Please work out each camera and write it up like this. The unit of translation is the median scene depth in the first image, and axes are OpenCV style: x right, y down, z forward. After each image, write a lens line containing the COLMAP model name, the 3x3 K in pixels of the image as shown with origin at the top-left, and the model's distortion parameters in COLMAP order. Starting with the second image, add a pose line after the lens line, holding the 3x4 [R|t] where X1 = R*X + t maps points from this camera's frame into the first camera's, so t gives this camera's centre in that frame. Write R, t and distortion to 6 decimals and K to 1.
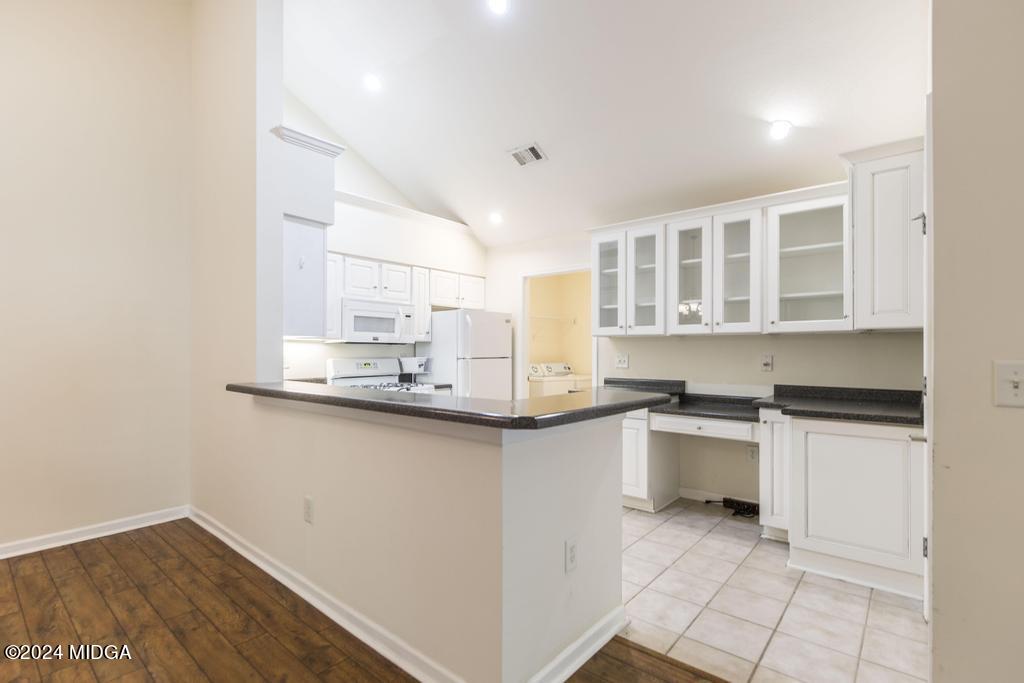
lens RADIAL K [[481.3, 0, 508.7], [0, 481.3, 349.5], [0, 0, 1]] dist [-0.002857, -0.000067]
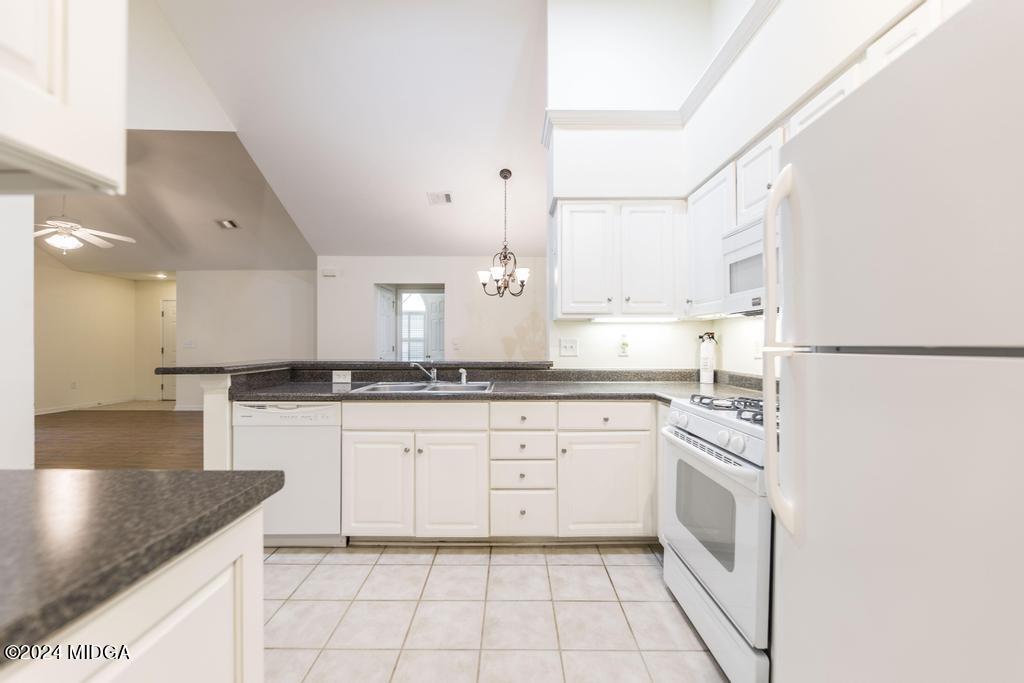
lens RADIAL K [[424.3, 0, 516.0], [0, 424.3, 341.1], [0, 0, 1]] dist [0.000100, 0.000012]
pose [[-0.765657, -0.003860, -0.643238, 0.162097], [0.000398, 0.999979, -0.006474, 0.017330], [0.643249, -0.005212, -0.765639, 1.158447]]
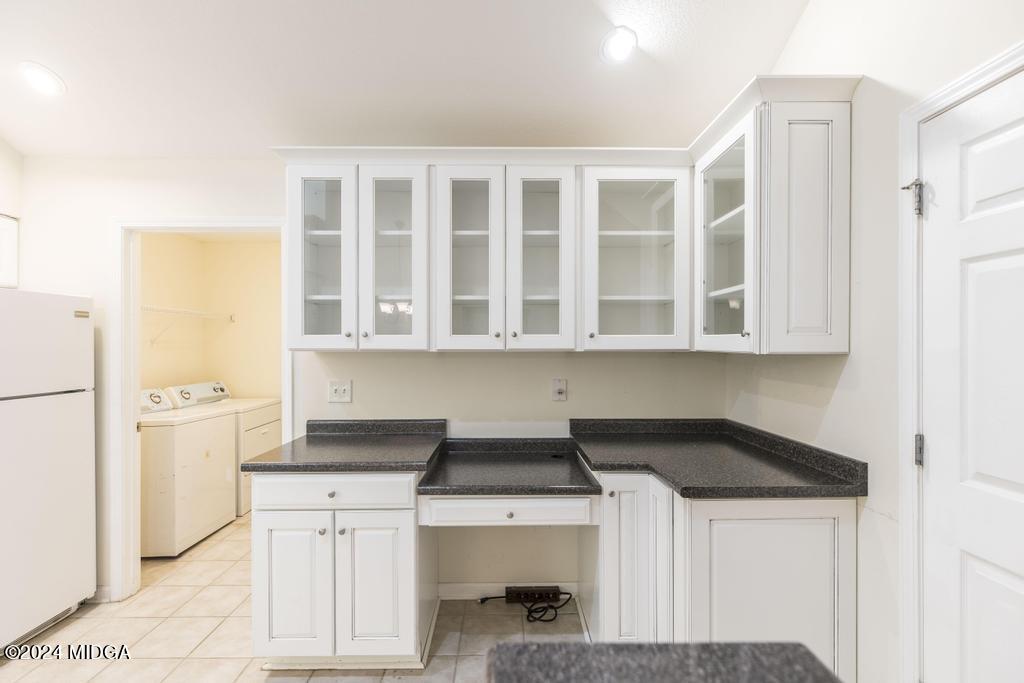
lens RADIAL K [[450.4, 0, 508.0], [0, 450.4, 349.2], [0, 0, 1]] dist [-0.000342, -0.000020]
pose [[0.754953, -0.006495, 0.655746, 0.028195], [0.001235, 0.999963, 0.008482, -0.032196], [-0.655777, -0.005593, 0.754934, 0.450769]]
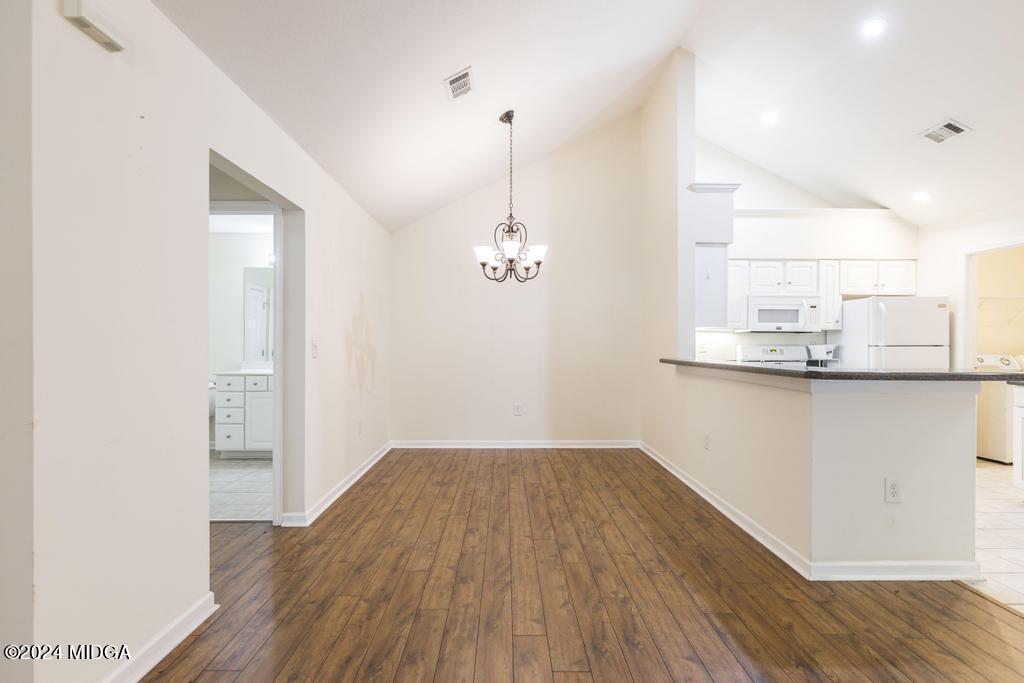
lens RADIAL K [[495.2, 0, 506.4], [0, 495.2, 344.7], [0, 0, 1]] dist [-0.001880, 0.000455]
pose [[0.655177, 0.000877, -0.755475, 0.193361], [0.001328, 0.999996, 0.002313, 0.013995], [0.755474, -0.002519, 0.655173, -0.275932]]
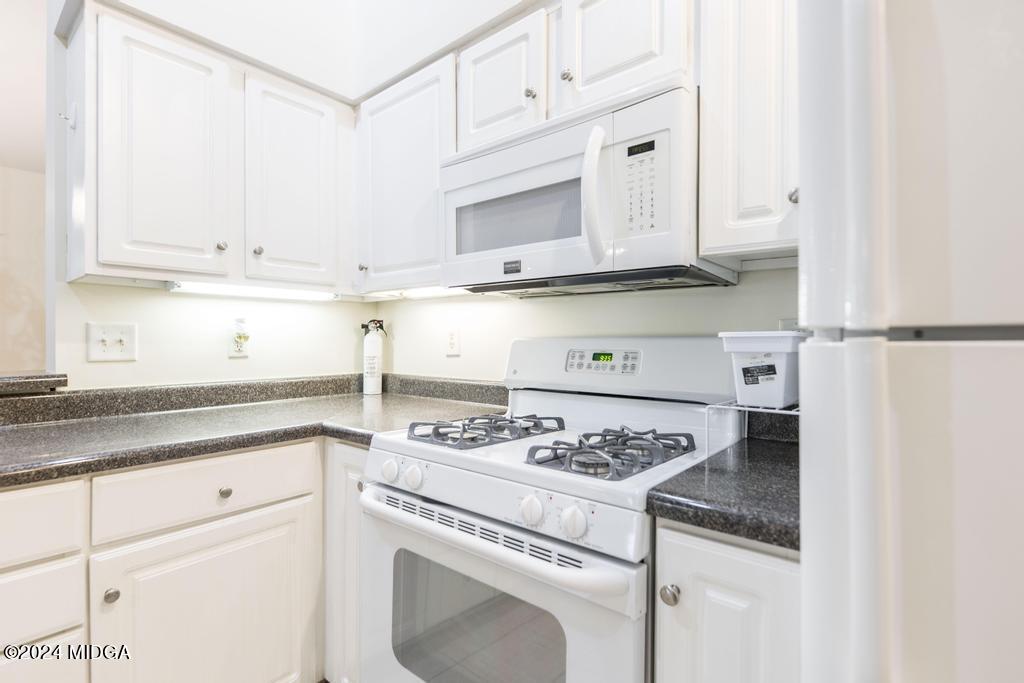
lens RADIAL K [[474.4, 0, 509.3], [0, 474.4, 338.1], [0, 0, 1]] dist [-0.003216, 0.000023]
pose [[-0.012991, -0.004678, -0.999905, 0.013028], [0.001305, 0.999988, -0.004696, 0.021938], [0.999915, -0.001366, -0.012985, 0.996842]]
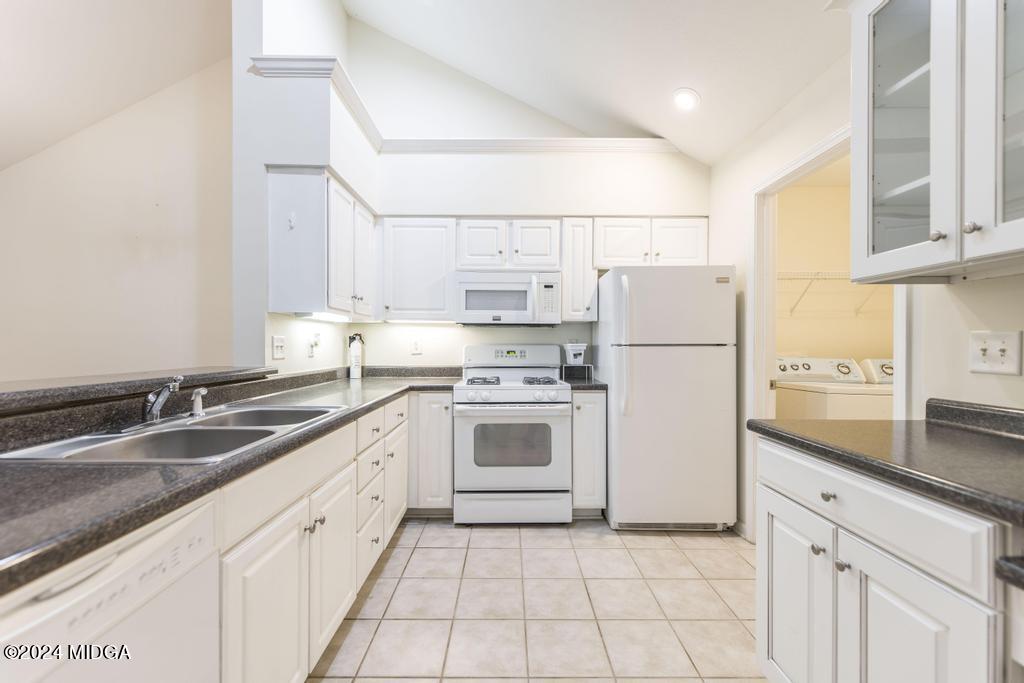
lens RADIAL K [[413.1, 0, 507.6], [0, 413.1, 346.3], [0, 0, 1]] dist [-0.000161, 0.000007]
pose [[0.647809, 0.003069, -0.761797, 0.238166], [0.000569, 0.999990, 0.004512, 0.019257], [0.761803, -0.003357, 0.647801, 0.581281]]
